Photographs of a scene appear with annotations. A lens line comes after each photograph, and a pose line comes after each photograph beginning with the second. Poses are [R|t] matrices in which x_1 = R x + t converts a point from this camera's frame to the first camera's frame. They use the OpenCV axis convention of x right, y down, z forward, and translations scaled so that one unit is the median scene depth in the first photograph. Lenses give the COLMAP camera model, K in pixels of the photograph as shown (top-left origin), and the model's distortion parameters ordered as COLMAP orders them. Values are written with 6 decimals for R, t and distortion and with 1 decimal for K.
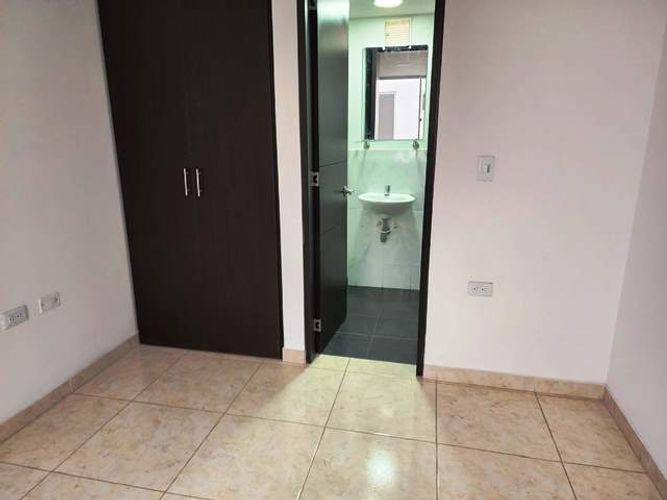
lens RADIAL K [[451.7, 0, 331.6], [0, 451.7, 250.3], [0, 0, 1]] dist [0.063685, -0.039170]
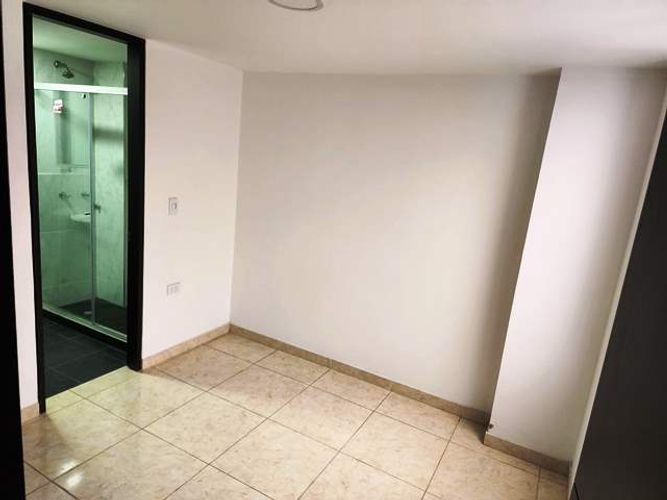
lens RADIAL K [[451.7, 0, 336.7], [0, 451.7, 246.7], [0, 0, 1]] dist [0.063685, -0.039170]
pose [[0.281730, -0.179939, 0.942470, -0.836001], [0.138186, 0.979627, 0.145726, -0.178659], [-0.949491, 0.089181, 0.300855, 0.073565]]
